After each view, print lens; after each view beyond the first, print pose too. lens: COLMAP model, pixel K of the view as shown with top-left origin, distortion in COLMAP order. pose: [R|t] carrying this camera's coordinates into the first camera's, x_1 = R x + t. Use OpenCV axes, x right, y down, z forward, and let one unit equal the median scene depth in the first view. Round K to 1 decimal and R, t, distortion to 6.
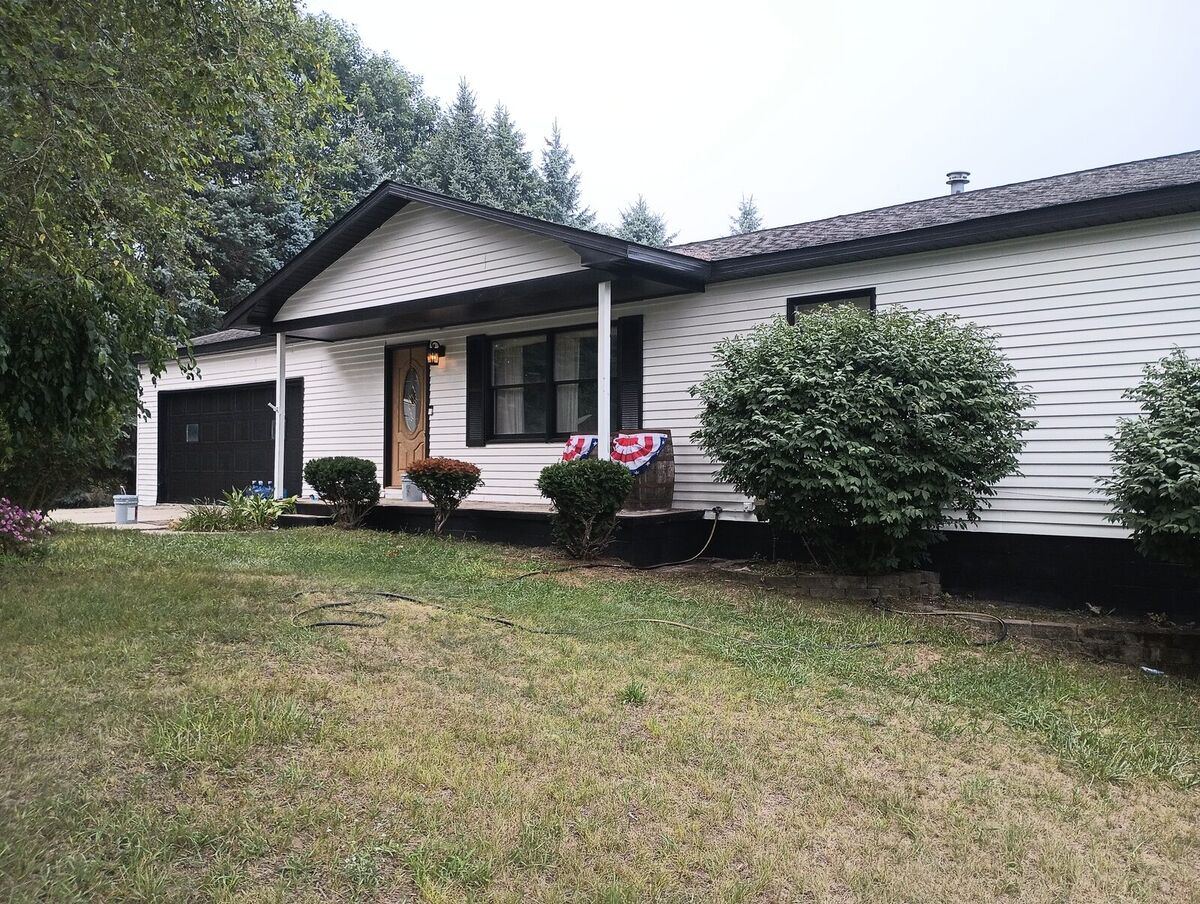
lens RADIAL K [[998.6, 0, 603.9], [0, 998.6, 454.0], [0, 0, 1]] dist [0.021081, -0.018318]
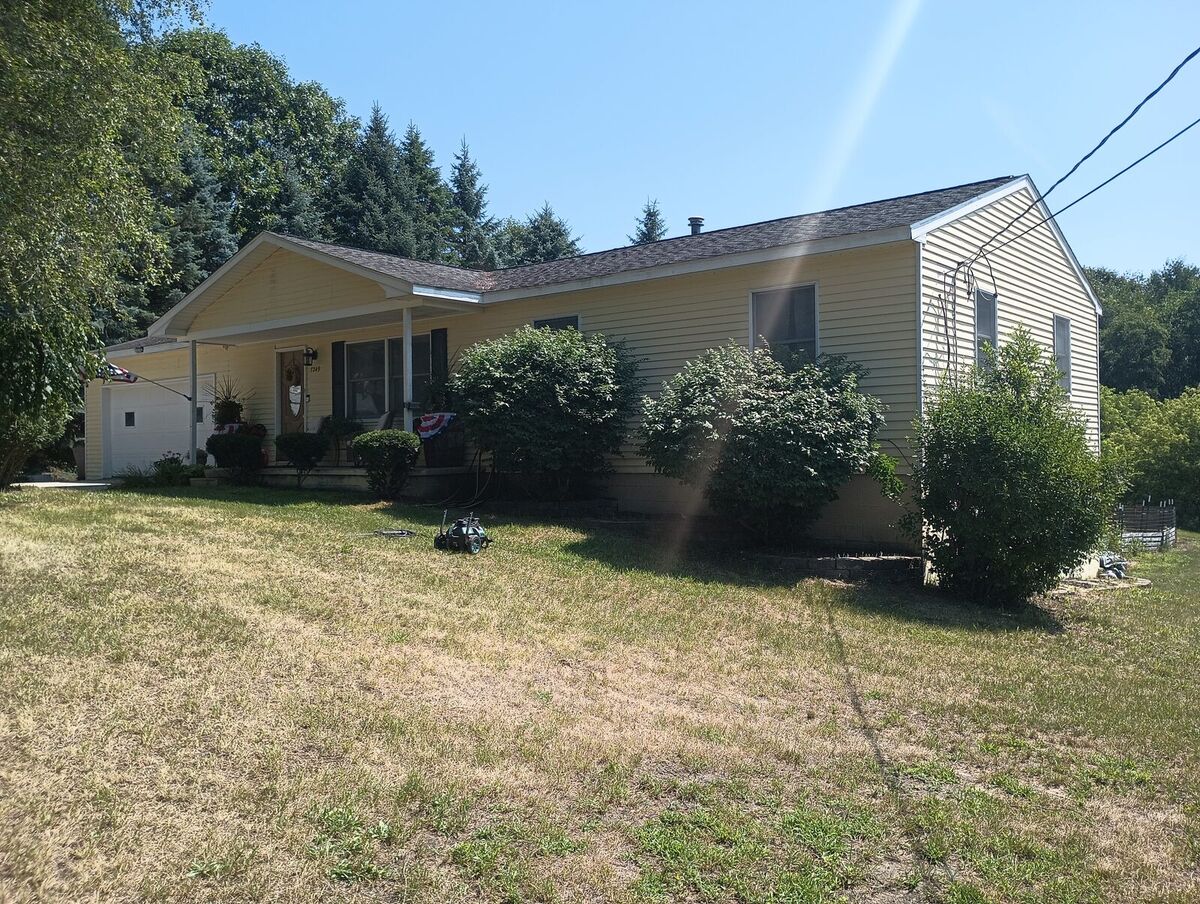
lens RADIAL K [[998.6, 0, 596.0], [0, 998.6, 450.9], [0, 0, 1]] dist [0.021081, -0.018318]
pose [[0.999424, -0.013916, 0.030942, 0.062842], [0.013608, 0.999856, 0.010131, 0.006526], [-0.031079, -0.009704, 0.999470, -0.127275]]
